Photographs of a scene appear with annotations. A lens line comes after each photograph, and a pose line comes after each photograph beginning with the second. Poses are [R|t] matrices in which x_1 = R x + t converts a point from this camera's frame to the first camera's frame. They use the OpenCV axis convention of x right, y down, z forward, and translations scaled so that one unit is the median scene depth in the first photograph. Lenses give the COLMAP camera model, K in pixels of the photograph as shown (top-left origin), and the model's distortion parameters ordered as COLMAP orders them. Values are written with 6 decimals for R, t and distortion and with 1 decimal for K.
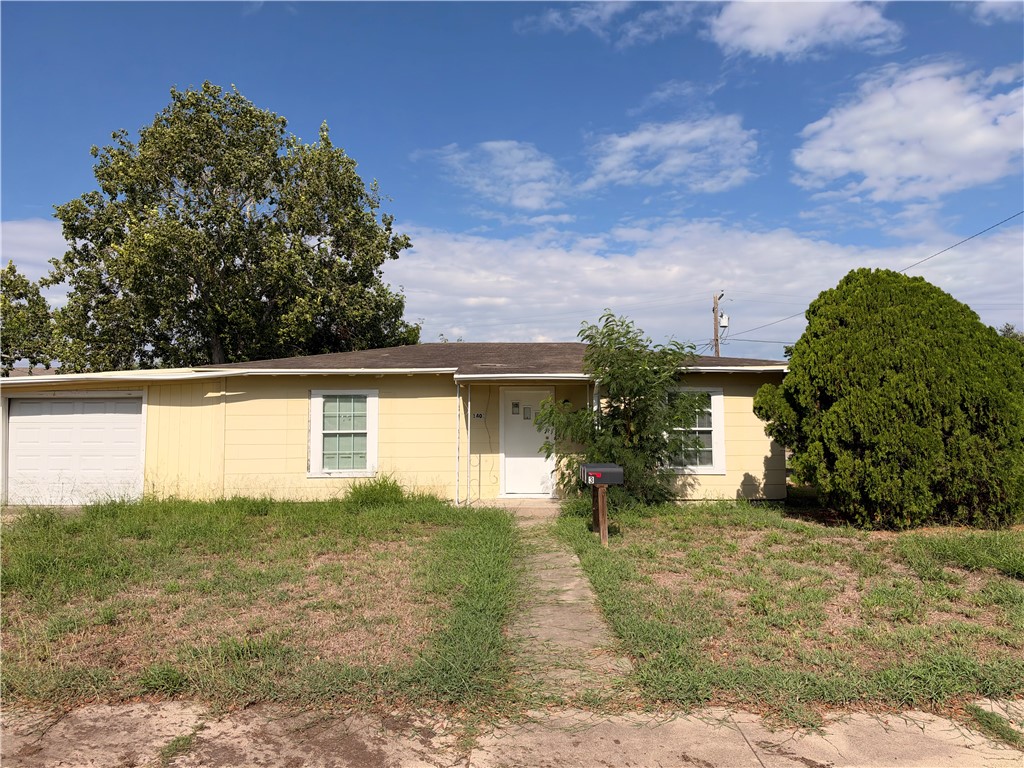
lens RADIAL K [[742.2, 0, 501.4], [0, 742.2, 383.1], [0, 0, 1]] dist [0.034403, -0.067459]
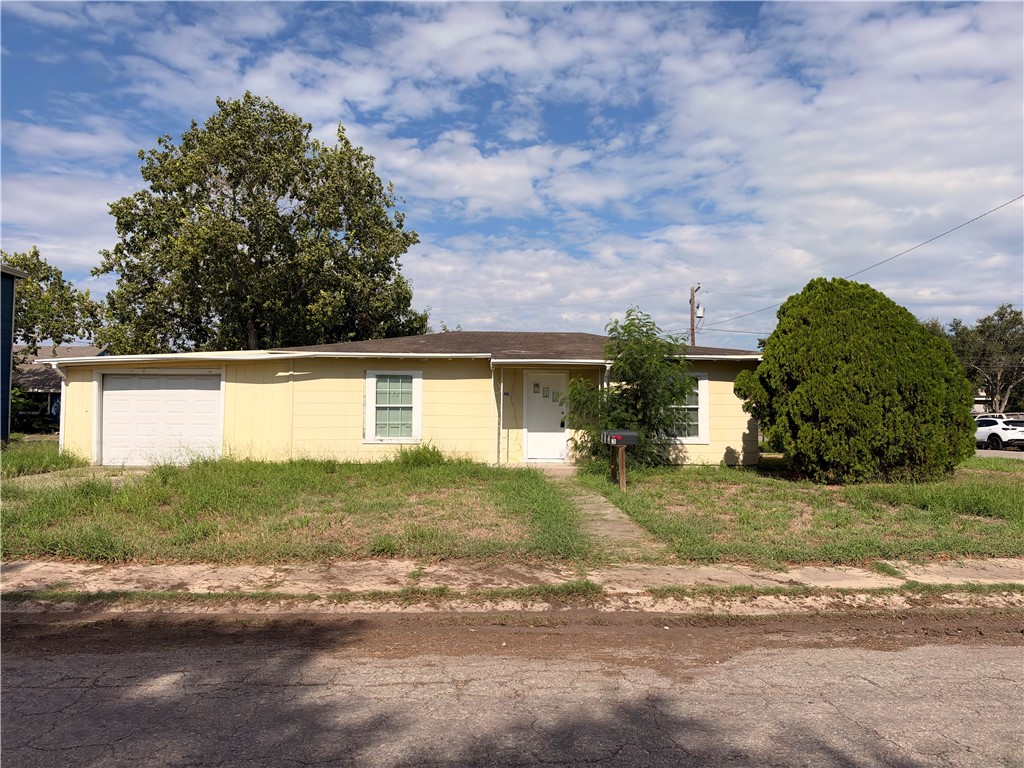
lens RADIAL K [[742.2, 0, 495.3], [0, 742.2, 373.6], [0, 0, 1]] dist [0.034403, -0.067459]
pose [[0.999467, 0.012150, 0.030290, -0.092198], [-0.012407, 0.999889, 0.008300, 0.001851], [-0.030186, -0.008672, 0.999507, -0.216270]]
